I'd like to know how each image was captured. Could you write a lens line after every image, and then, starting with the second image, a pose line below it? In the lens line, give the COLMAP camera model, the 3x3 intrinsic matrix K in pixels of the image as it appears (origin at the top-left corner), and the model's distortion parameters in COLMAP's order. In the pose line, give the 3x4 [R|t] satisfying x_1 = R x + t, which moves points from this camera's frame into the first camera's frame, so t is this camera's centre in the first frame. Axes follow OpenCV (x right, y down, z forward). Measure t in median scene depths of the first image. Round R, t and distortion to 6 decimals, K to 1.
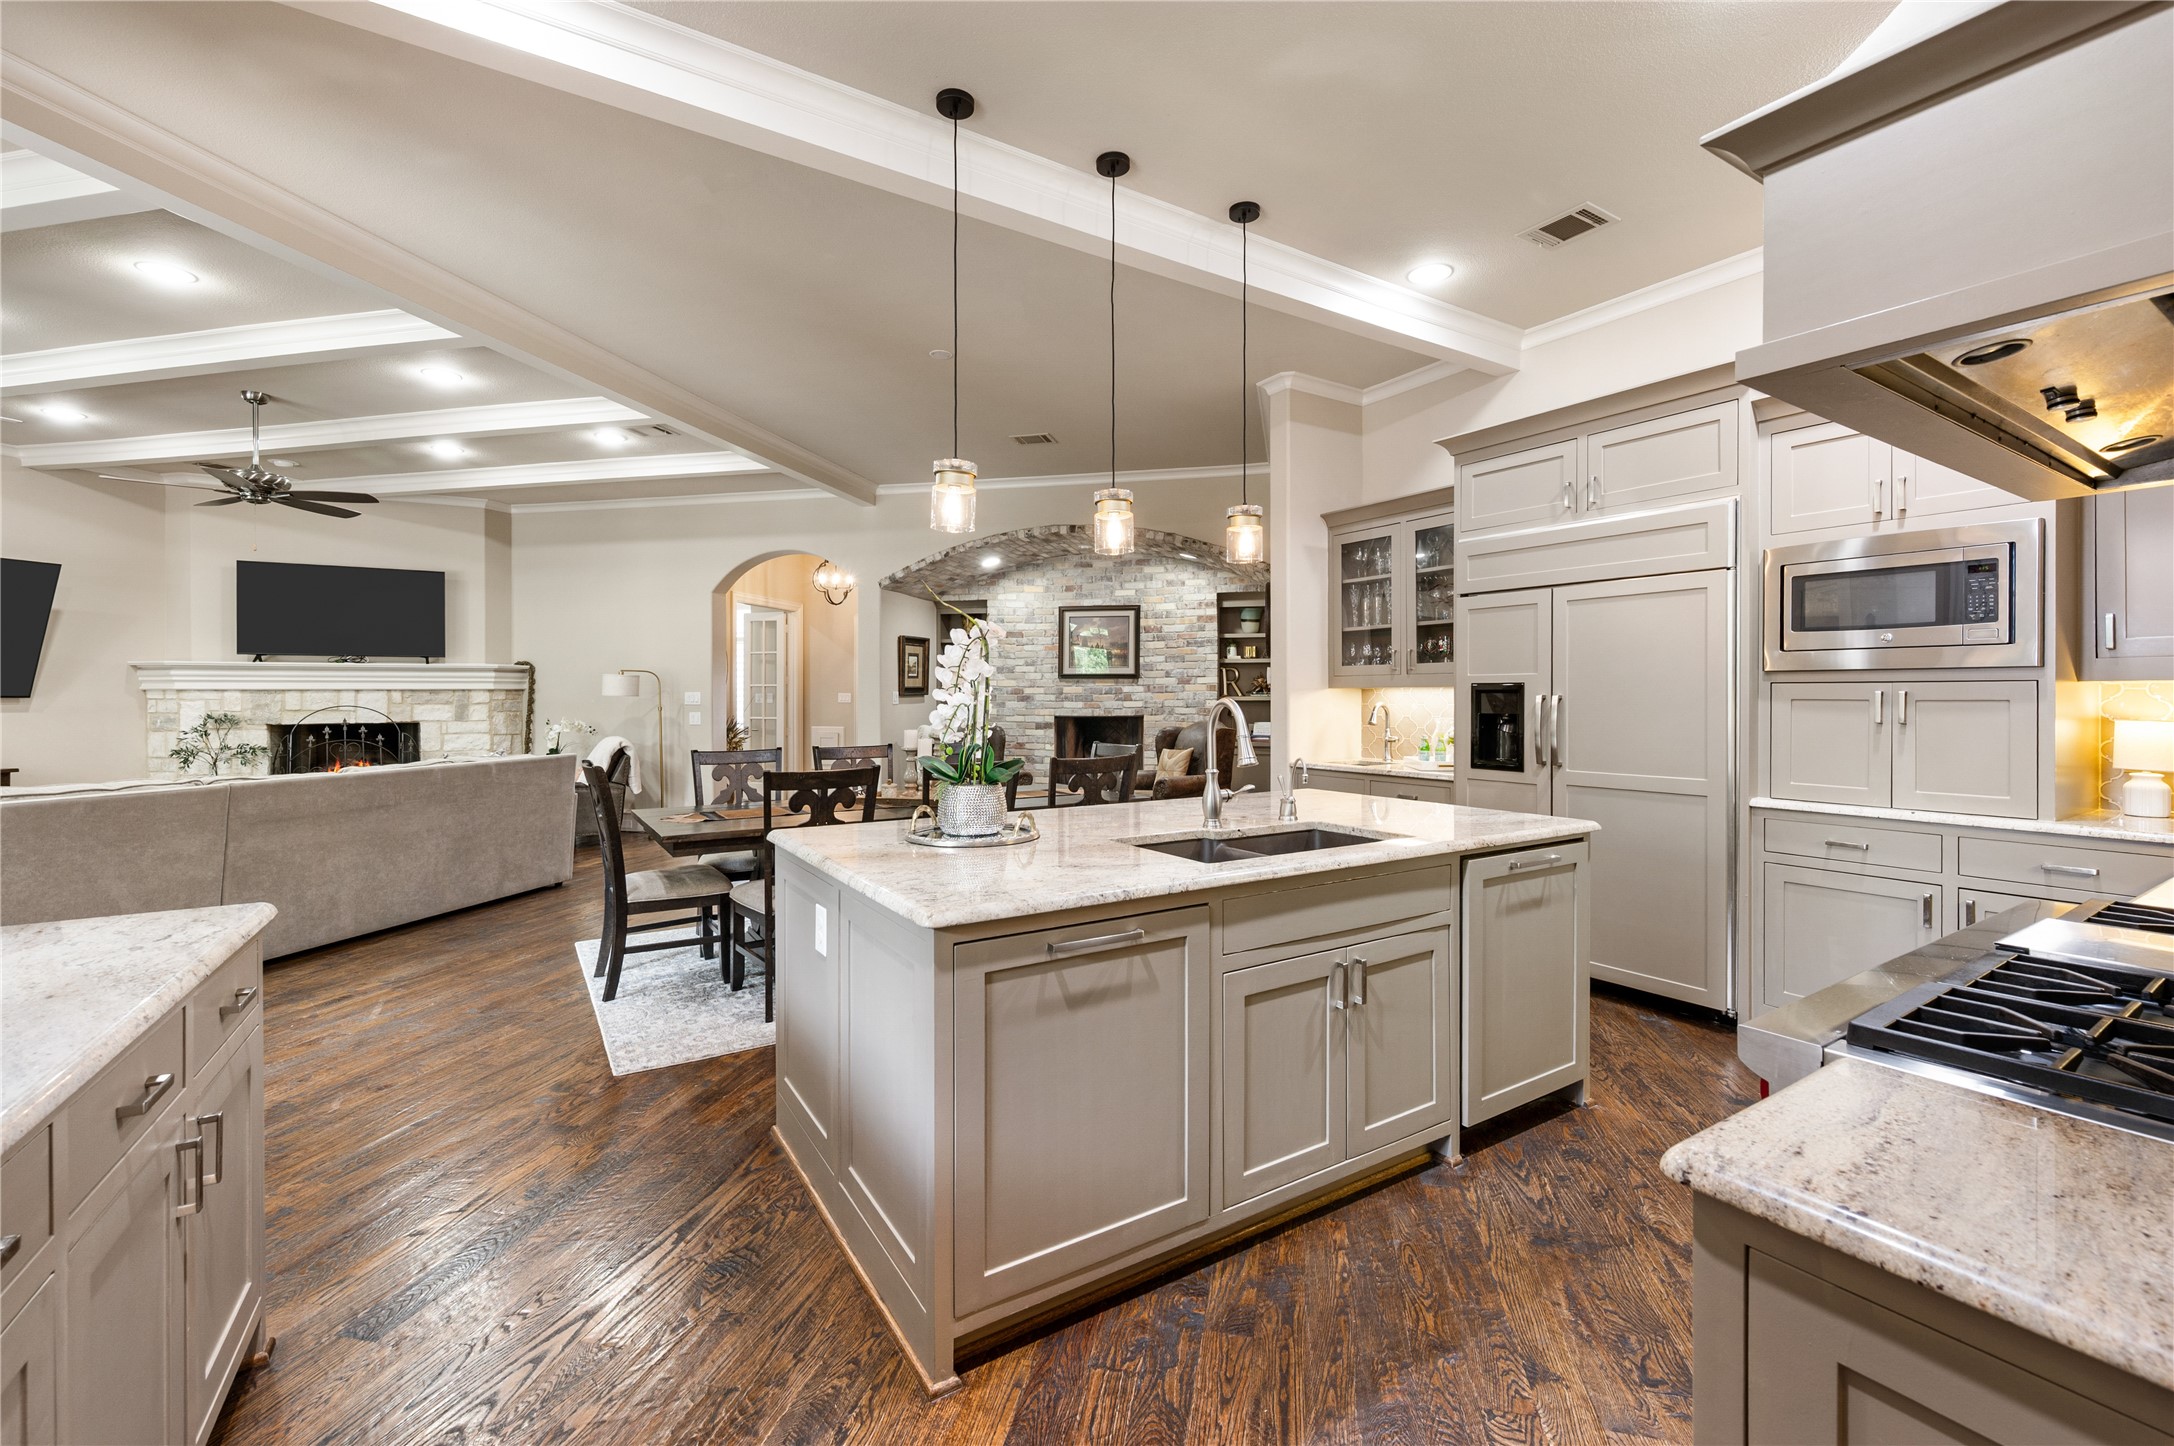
lens RADIAL K [[851.4, 0, 1100.9], [0, 851.4, 715.6], [0, 0, 1]] dist [0.001023, 0.000091]
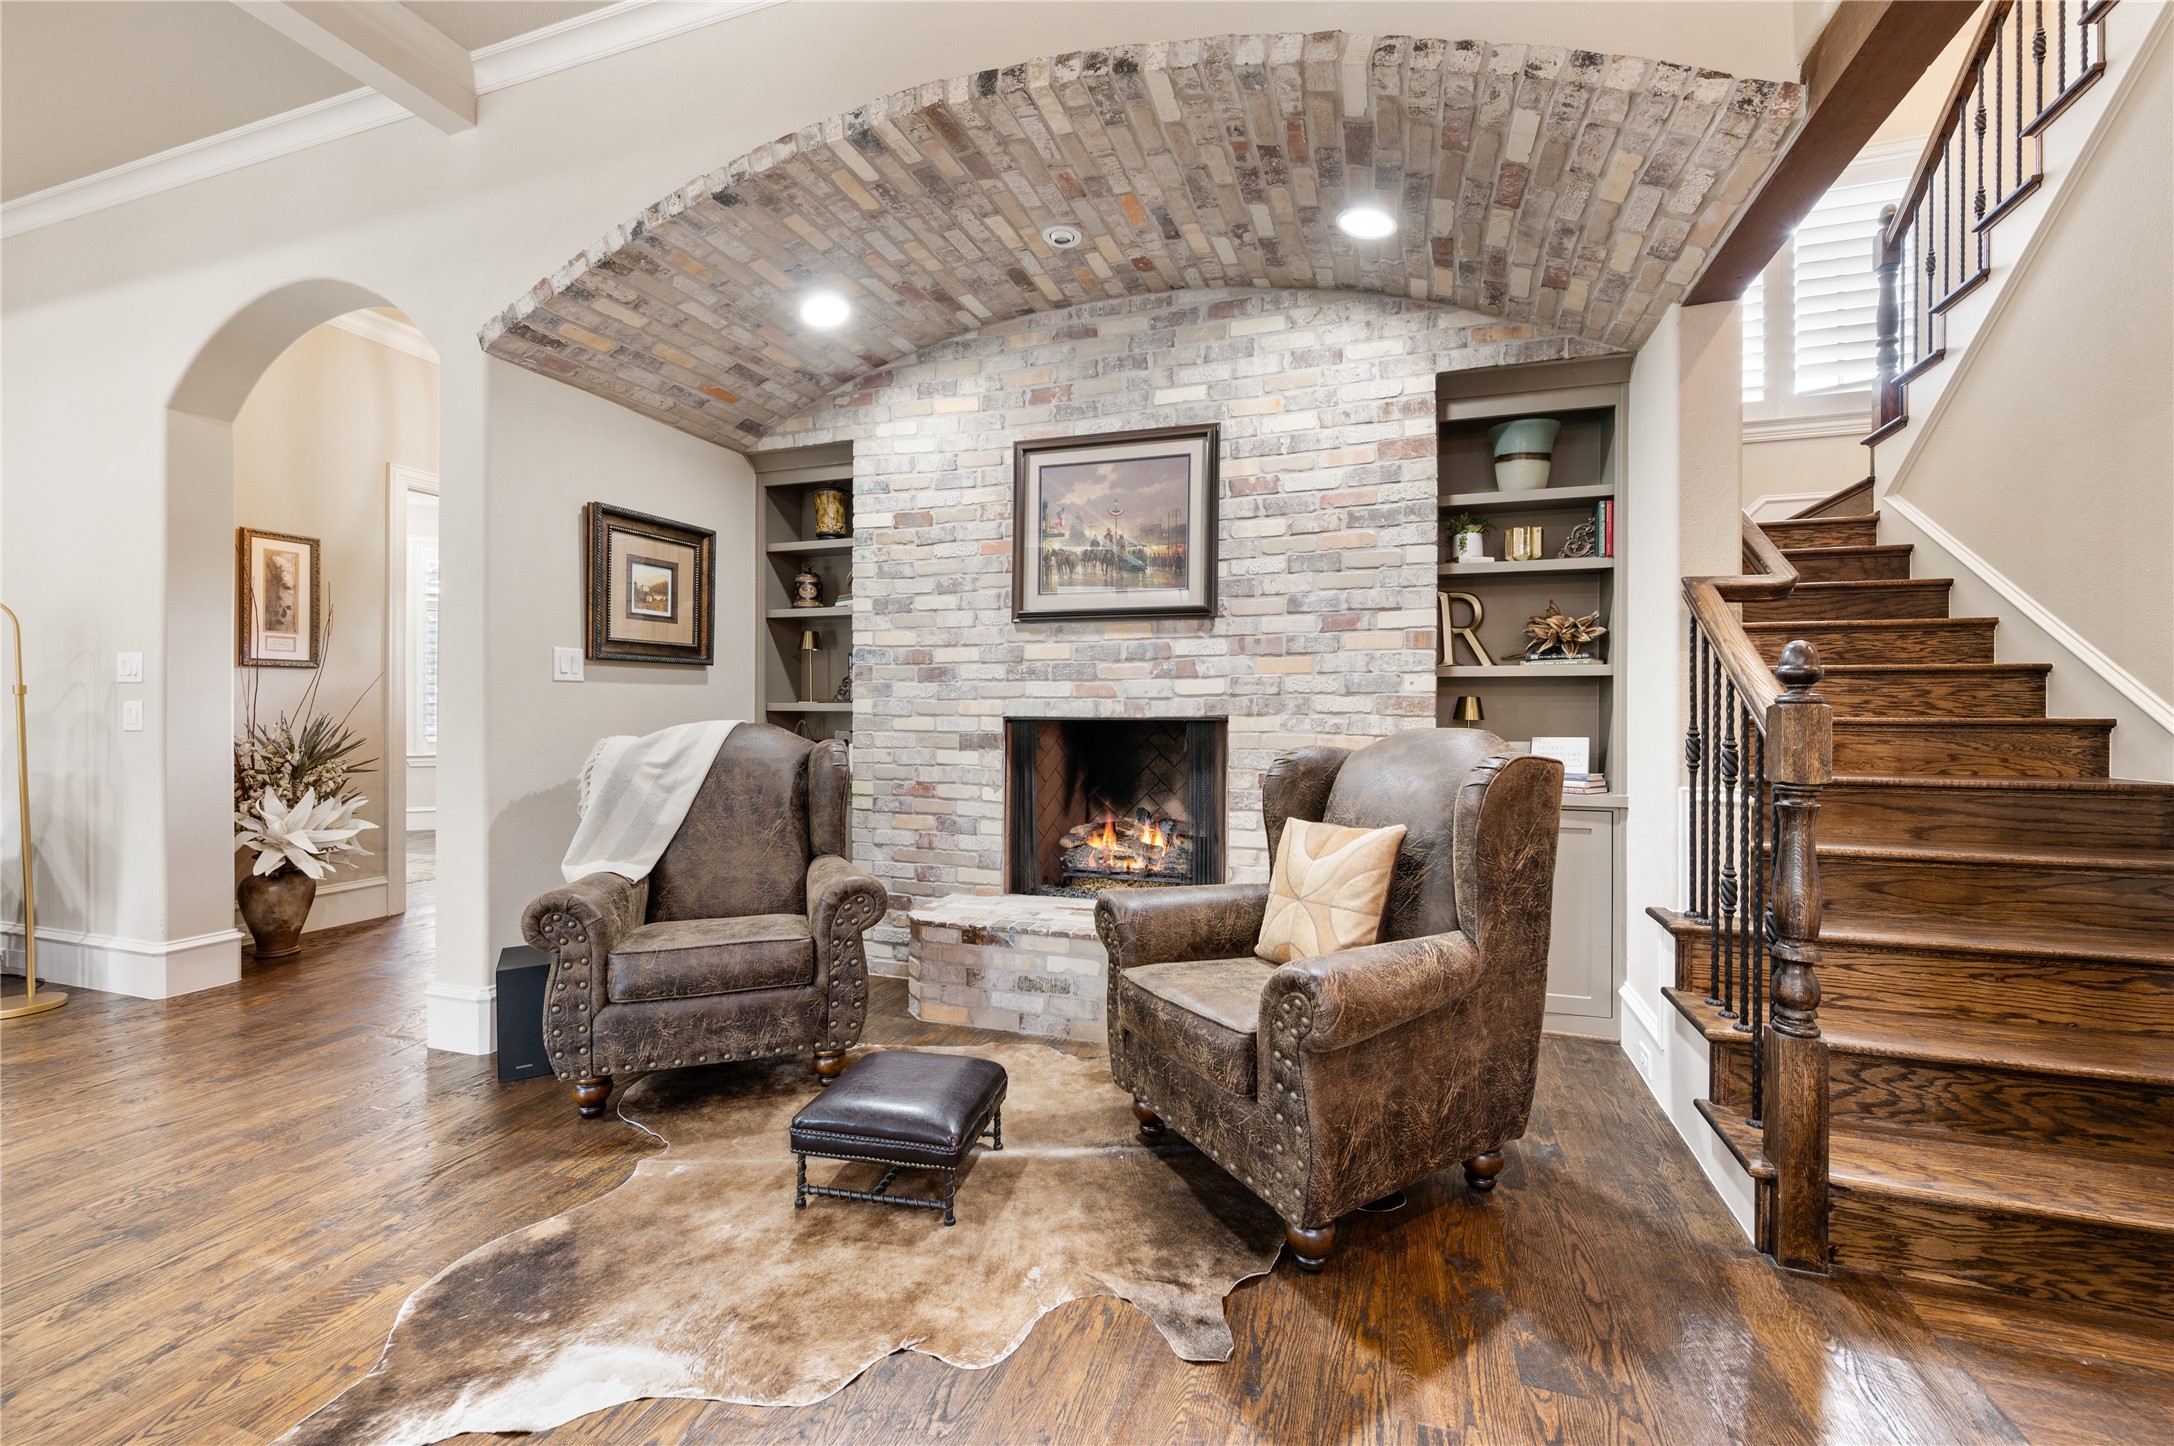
lens RADIAL K [[851.4, 0, 1100.9], [0, 851.4, 715.6], [0, 0, 1]] dist [0.001023, 0.000091]
pose [[0.994431, 0.005258, -0.105255, 0.033771], [-0.007354, 0.999782, -0.019531, 0.007297], [0.105129, 0.020197, 0.994253, 0.617657]]
